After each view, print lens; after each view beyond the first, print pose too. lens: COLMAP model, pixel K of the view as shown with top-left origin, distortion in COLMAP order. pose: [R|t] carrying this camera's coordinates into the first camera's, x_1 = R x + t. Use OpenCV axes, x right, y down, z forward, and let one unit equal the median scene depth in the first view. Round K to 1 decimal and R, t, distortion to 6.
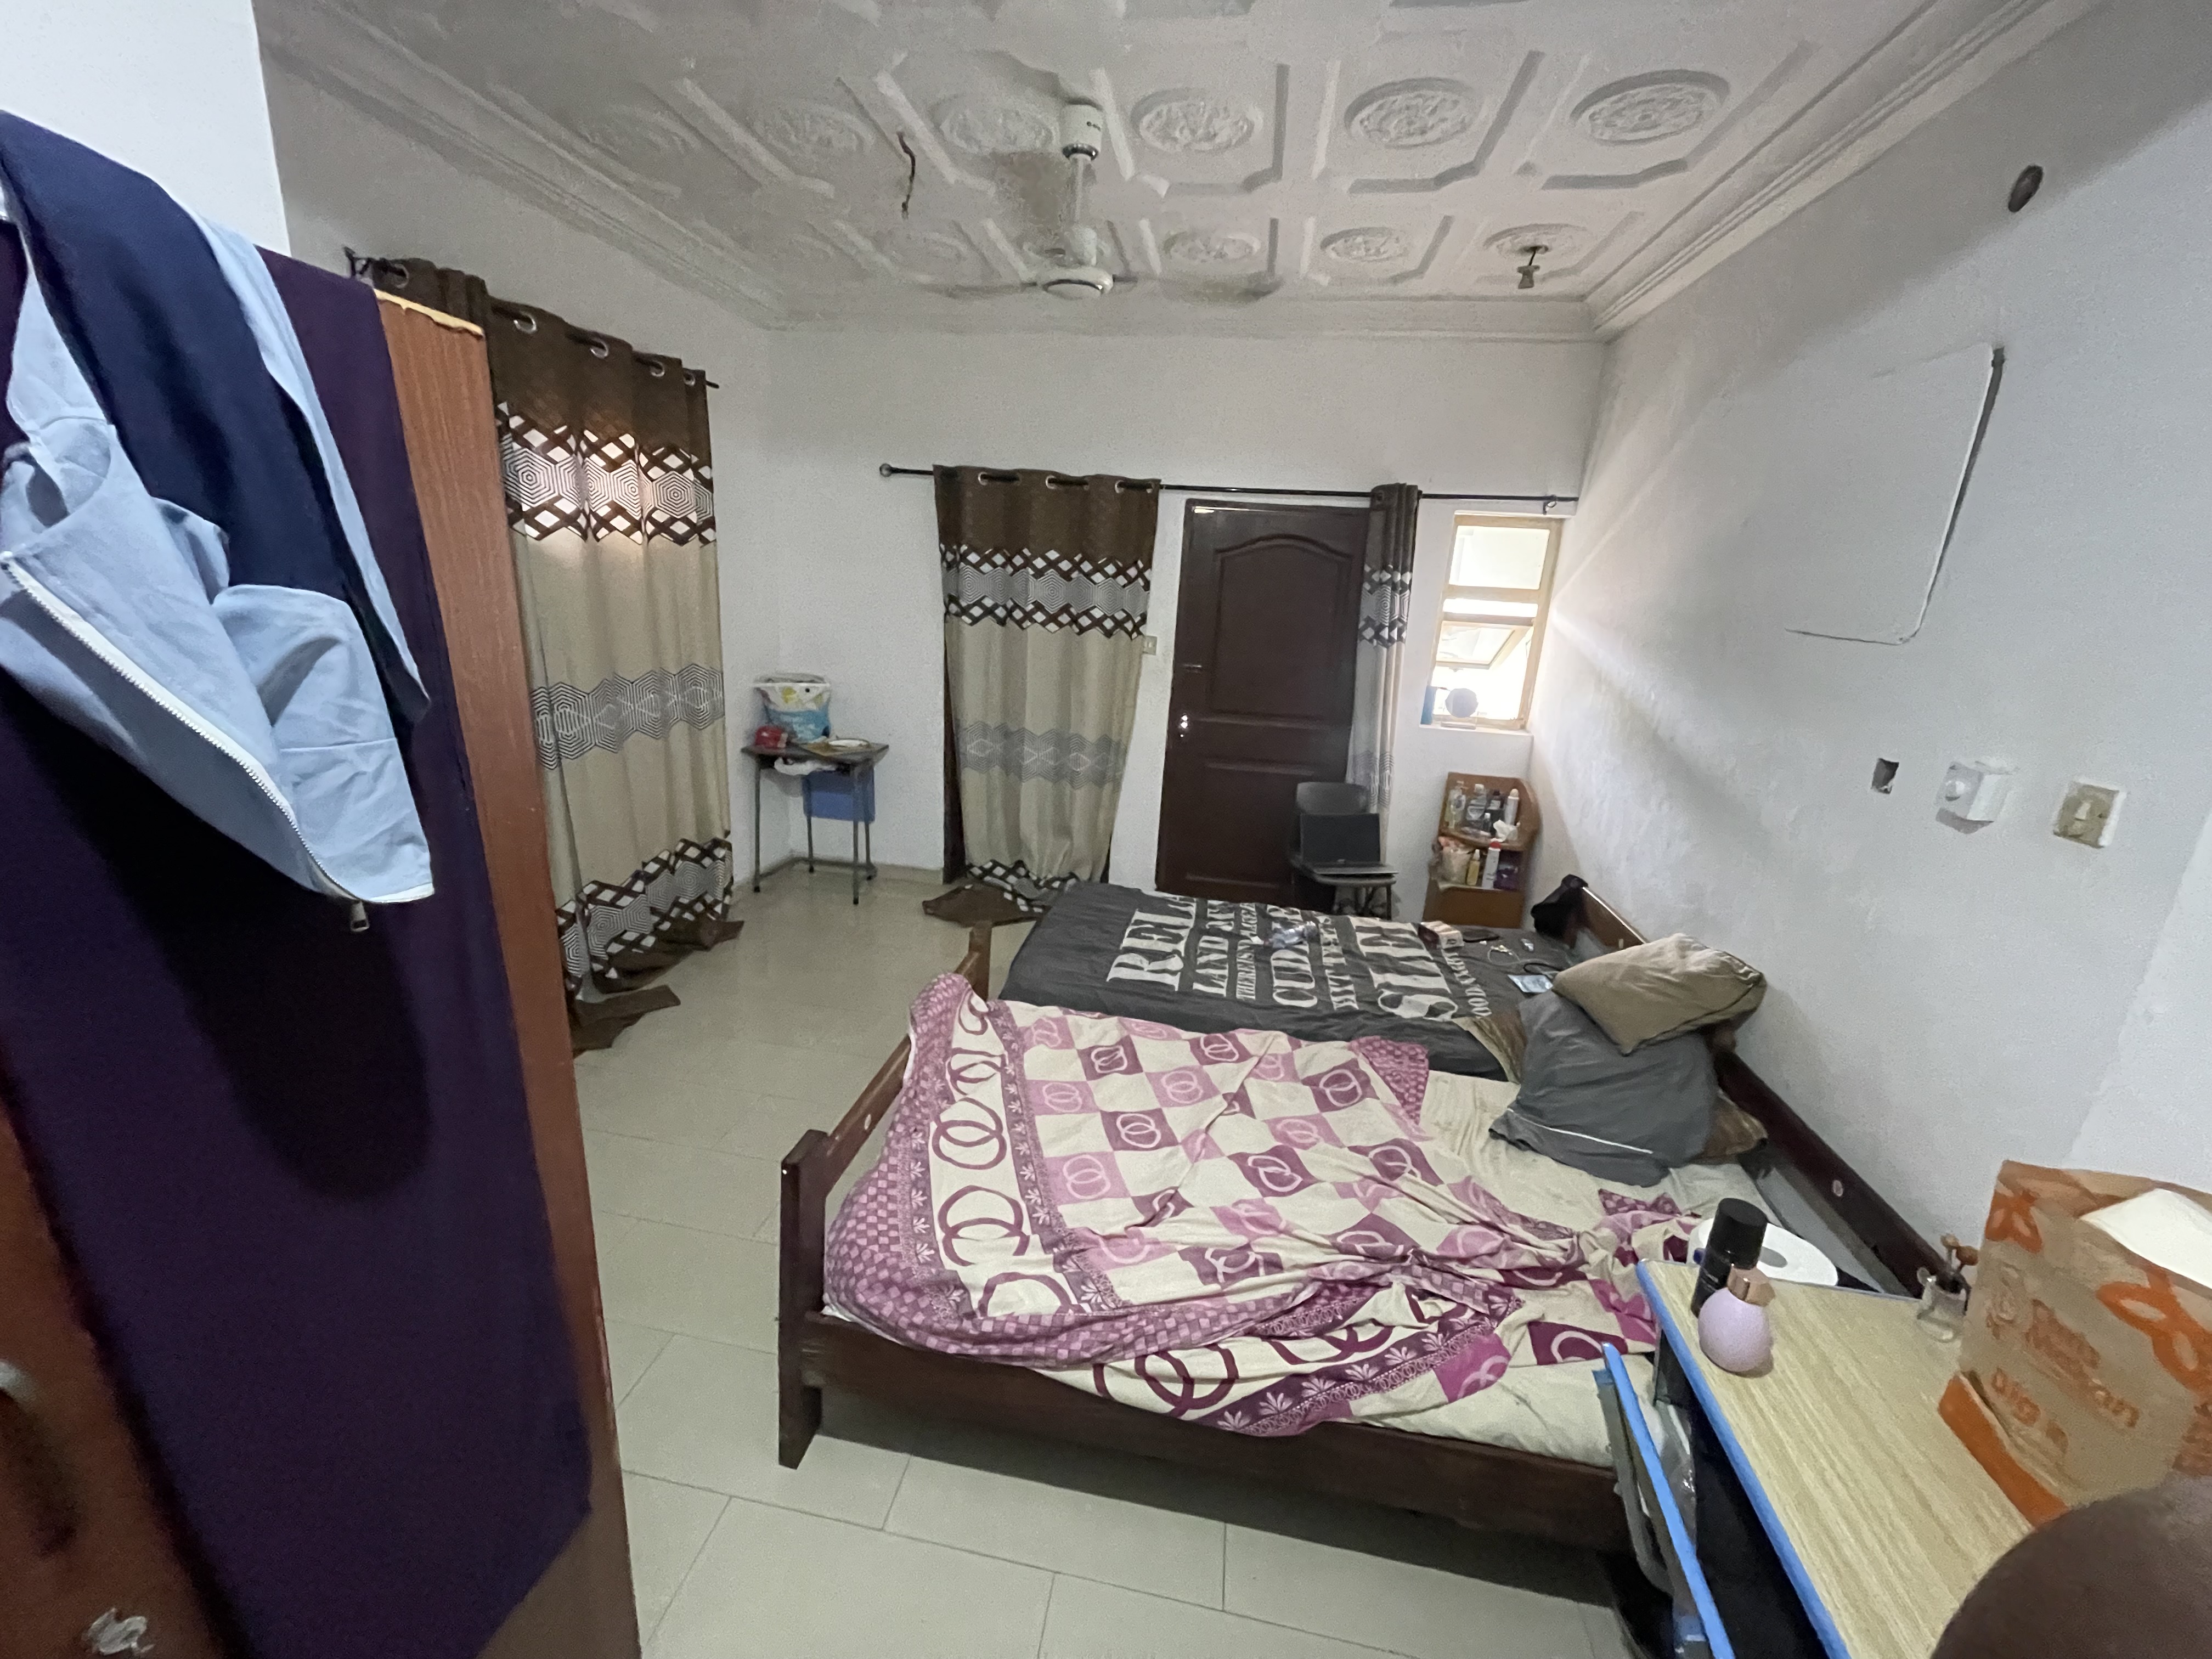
lens RADIAL K [[888.7, 0, 1073.2], [0, 888.7, 837.8], [0, 0, 1]] dist [-0.000365, -0.013911]
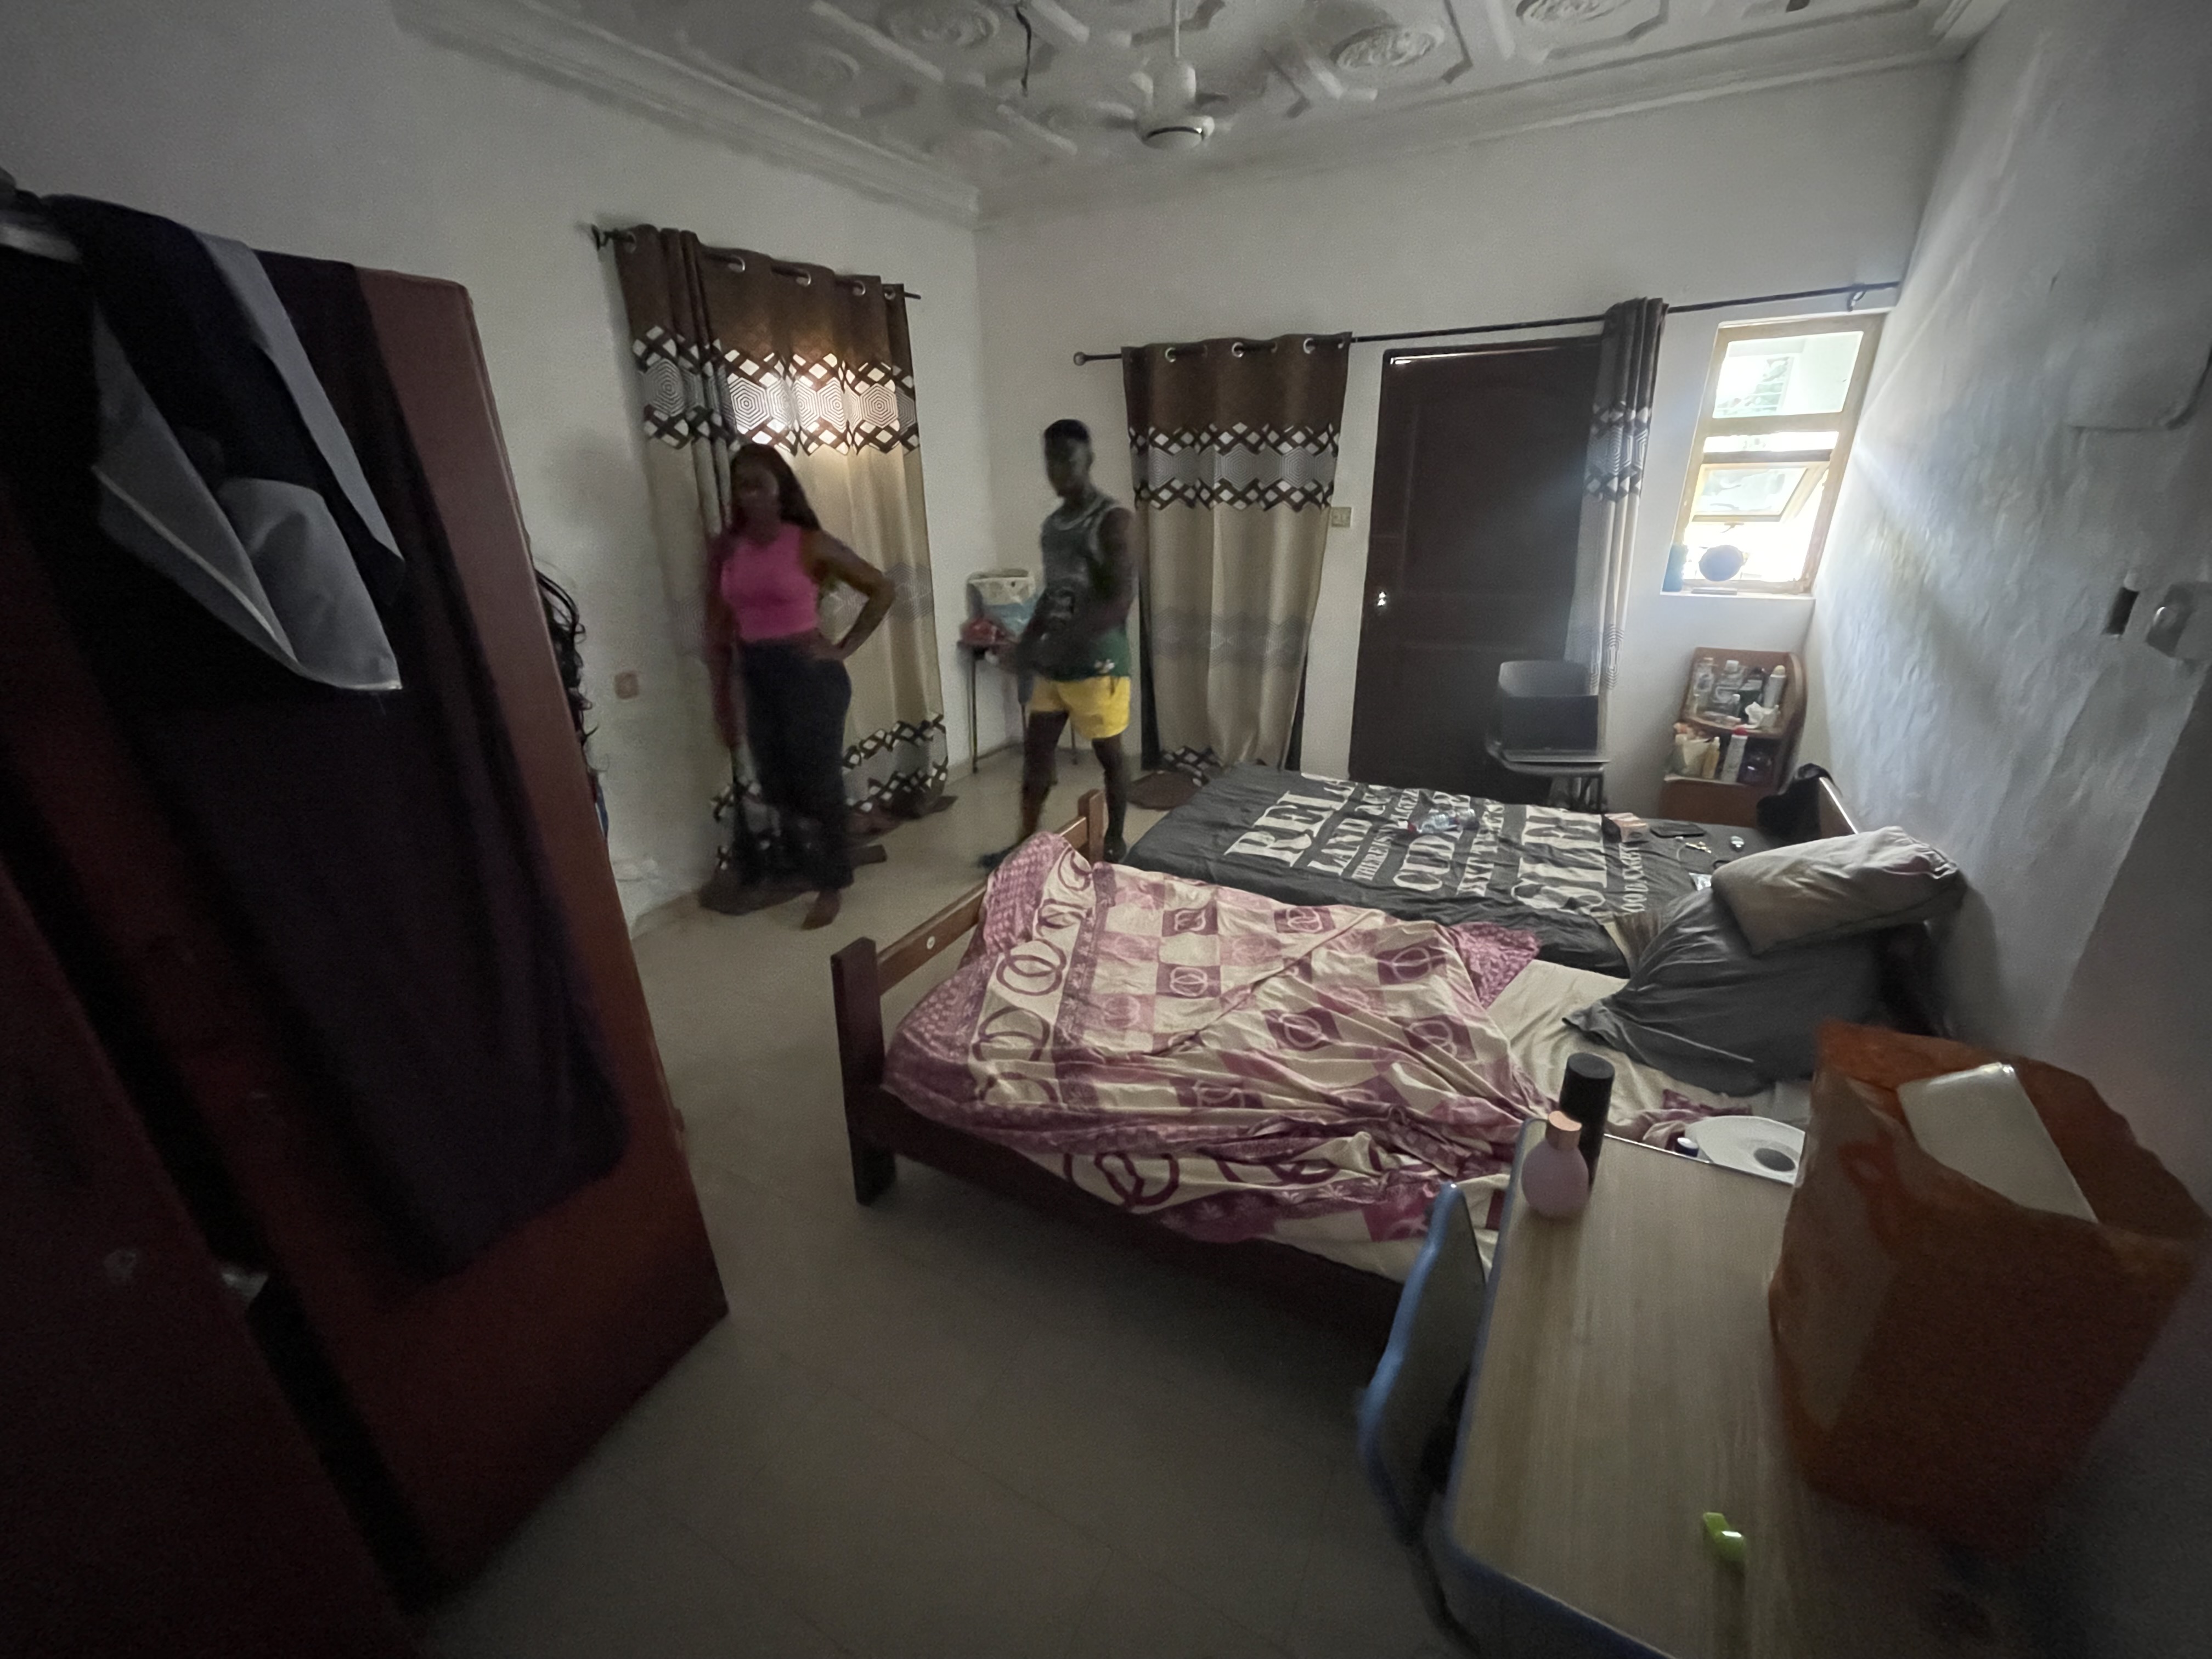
lens RADIAL K [[888.7, 0, 1073.2], [0, 888.7, 837.8], [0, 0, 1]] dist [-0.000365, -0.013911]
pose [[0.943073, 0.046749, -0.329284, 0.178539], [-0.011952, 0.994196, 0.106918, 0.029905], [0.332372, -0.096896, 0.938158, -0.013615]]
